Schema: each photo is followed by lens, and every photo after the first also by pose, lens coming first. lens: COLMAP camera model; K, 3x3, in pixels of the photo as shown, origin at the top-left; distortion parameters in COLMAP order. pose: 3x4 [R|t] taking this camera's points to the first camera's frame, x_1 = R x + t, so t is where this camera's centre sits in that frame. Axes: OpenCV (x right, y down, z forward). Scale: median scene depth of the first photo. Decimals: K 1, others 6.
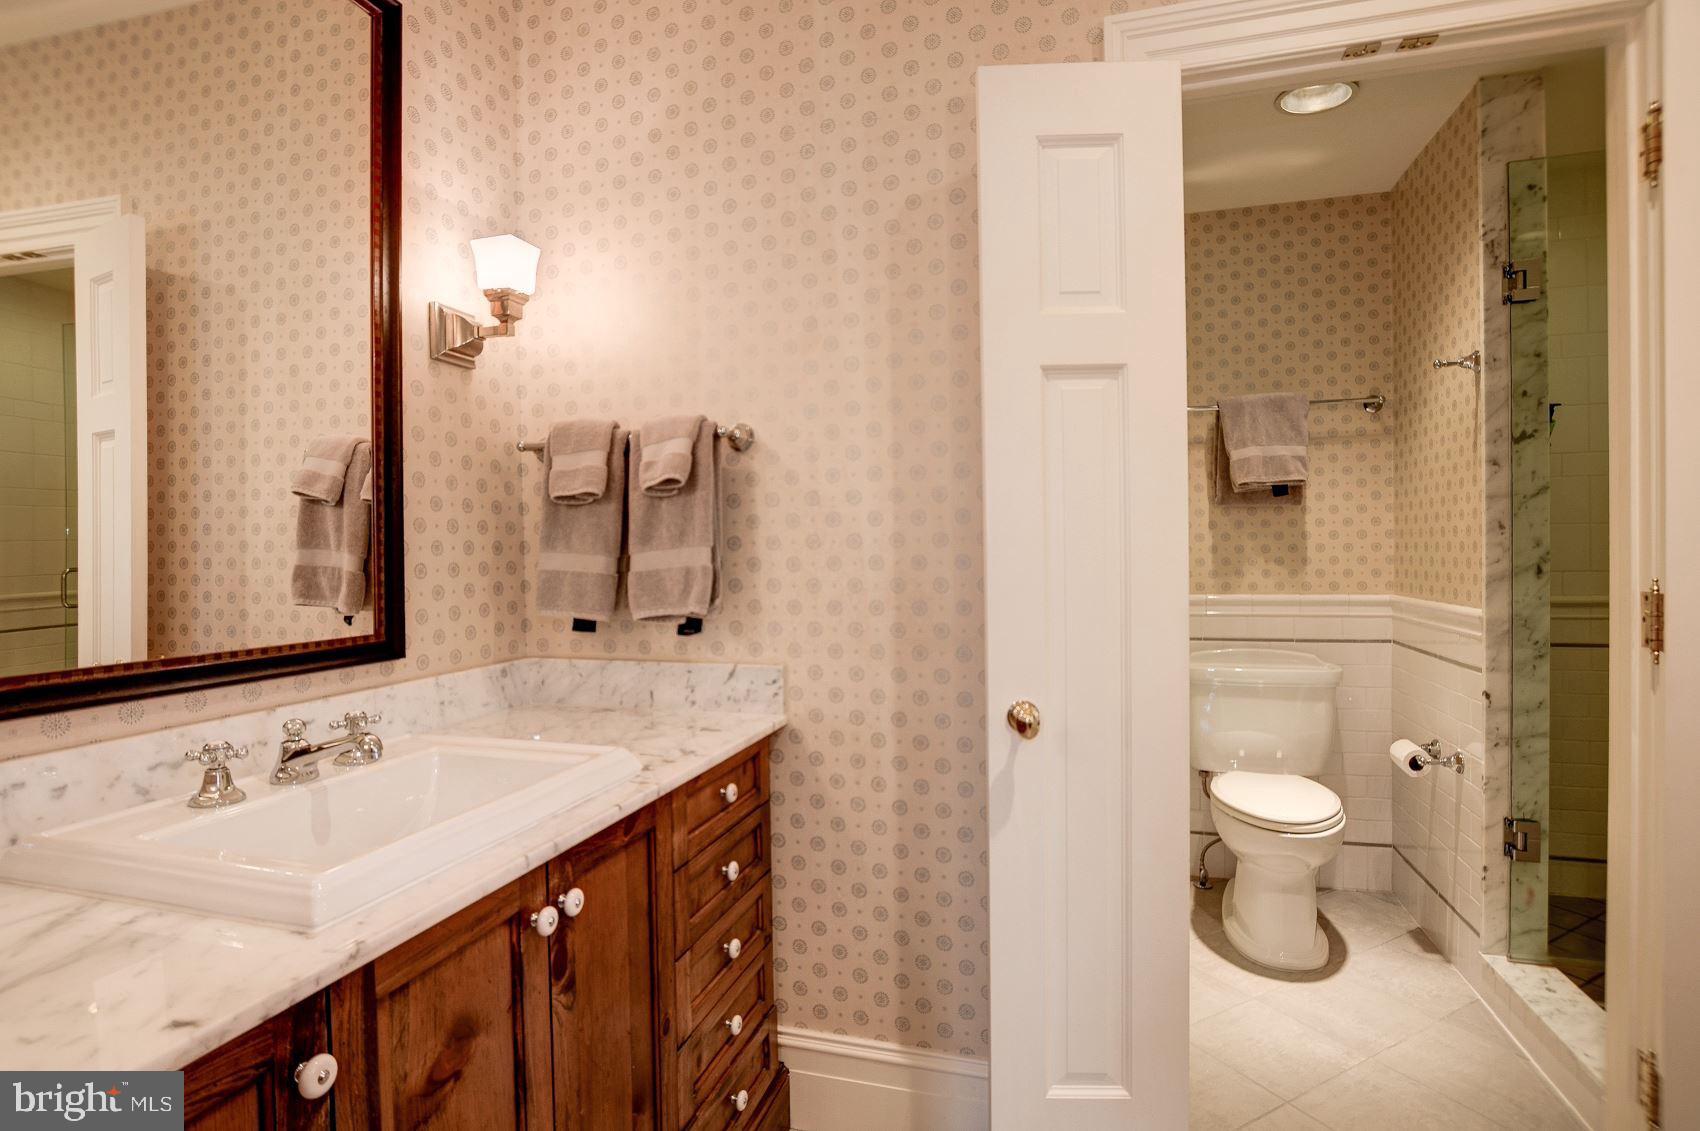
lens RADIAL K [[810.6, 0, 857.5], [0, 810.6, 558.9], [0, 0, 1]] dist [-0.032738, -0.000056]
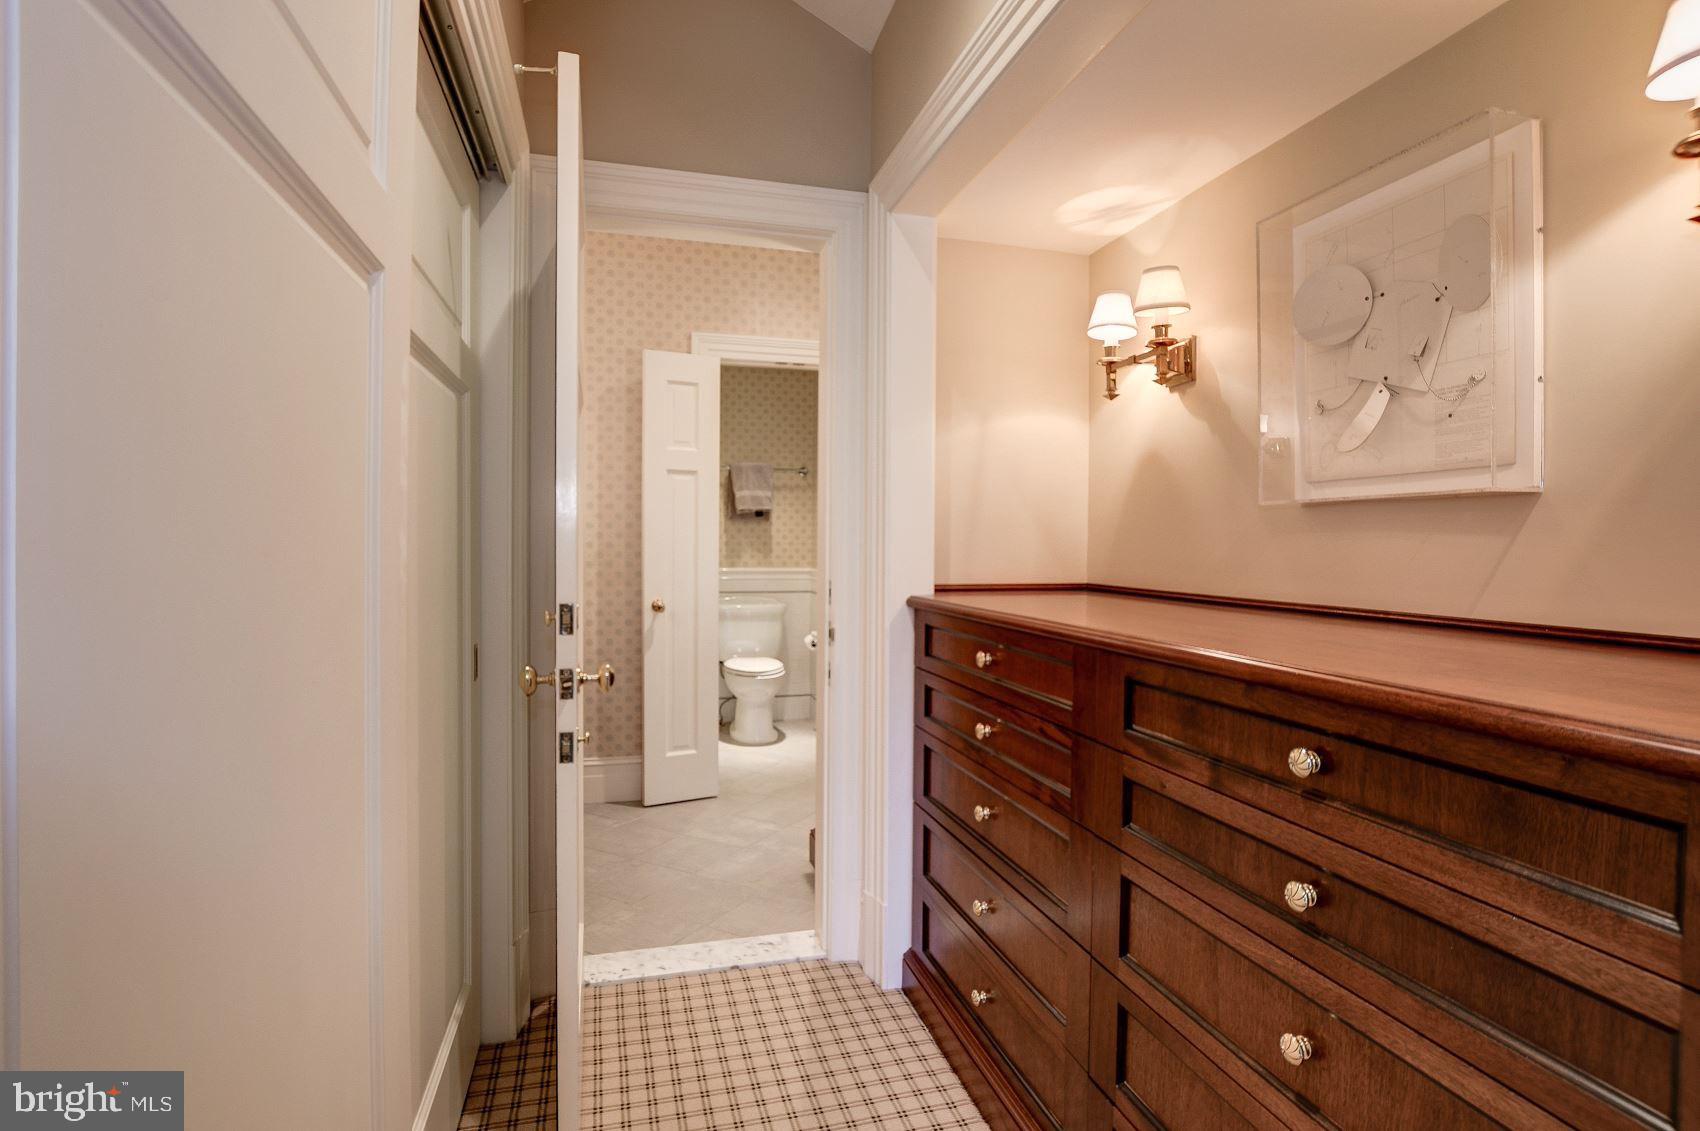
lens RADIAL K [[810.6, 0, 852.3], [0, 810.6, 556.0], [0, 0, 1]] dist [-0.032738, -0.000056]
pose [[0.840134, 0.010688, 0.542274, -0.338914], [-0.010484, 0.999939, -0.003466, 0.020678], [-0.542278, -0.002774, 0.840194, -0.753694]]
